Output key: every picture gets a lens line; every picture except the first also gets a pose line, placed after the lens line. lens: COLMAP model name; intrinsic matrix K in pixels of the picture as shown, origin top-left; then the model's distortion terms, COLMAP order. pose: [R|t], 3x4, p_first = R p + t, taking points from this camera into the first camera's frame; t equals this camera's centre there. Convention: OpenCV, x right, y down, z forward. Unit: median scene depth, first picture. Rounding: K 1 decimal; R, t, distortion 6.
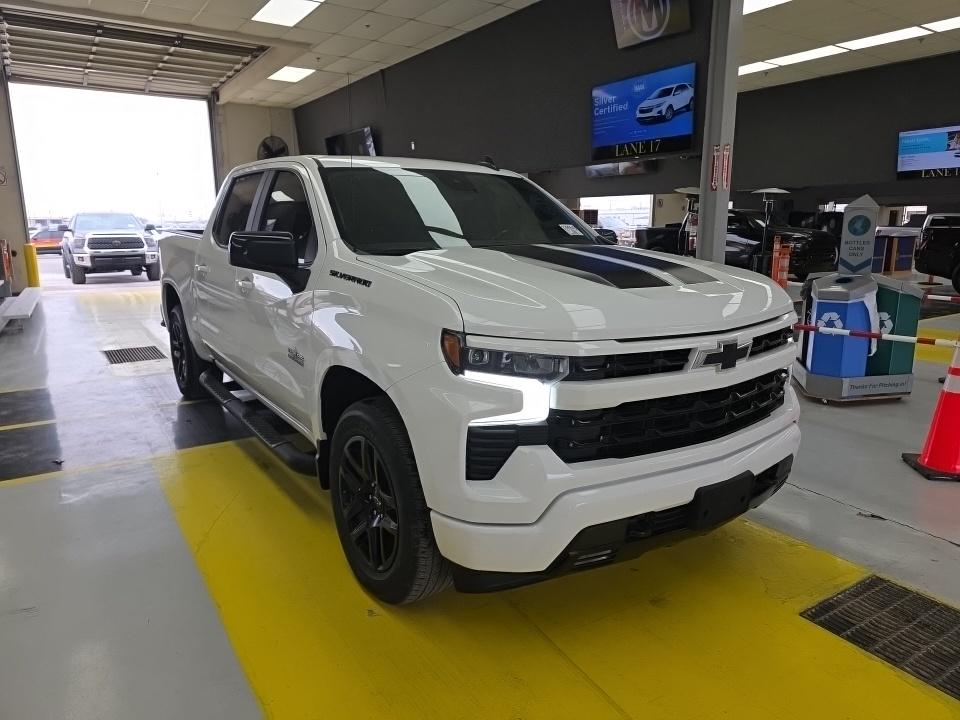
lens RADIAL K [[661.6, 0, 480.0], [0, 661.6, 360.0], [0, 0, 1]] dist [0.050518, -0.030302]
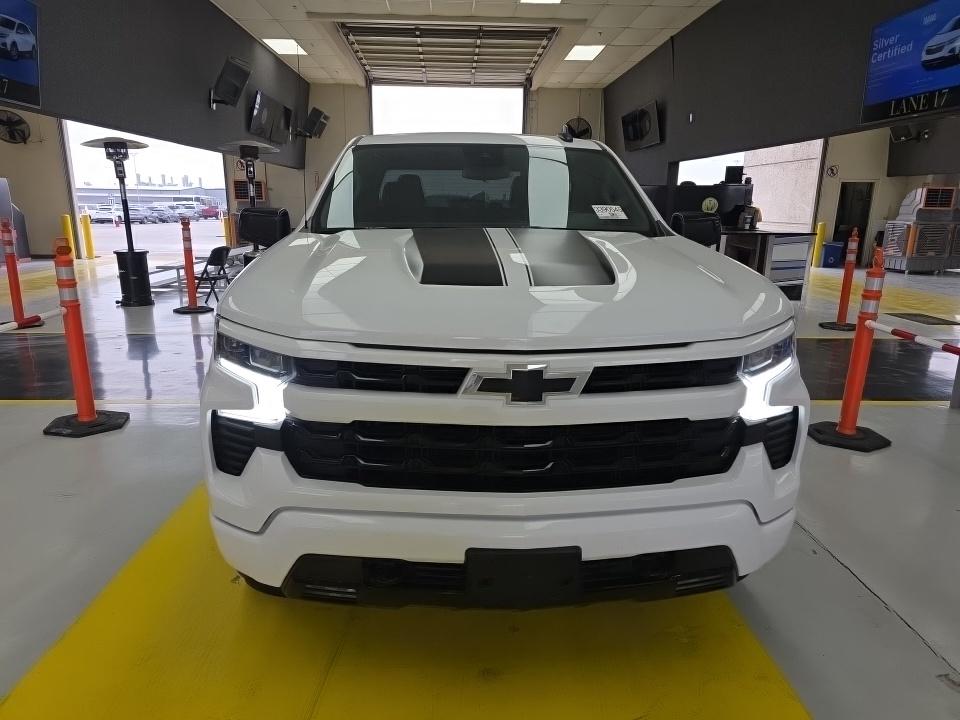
lens RADIAL K [[628.1, 0, 477.3], [0, 628.1, 380.0], [0, 0, 1]] dist [0.043714, -0.027200]
pose [[0.852441, 0.154251, -0.499552, 0.224199], [-0.119627, 0.987684, 0.100843, -0.025193], [0.508954, -0.026202, 0.860395, 0.127212]]
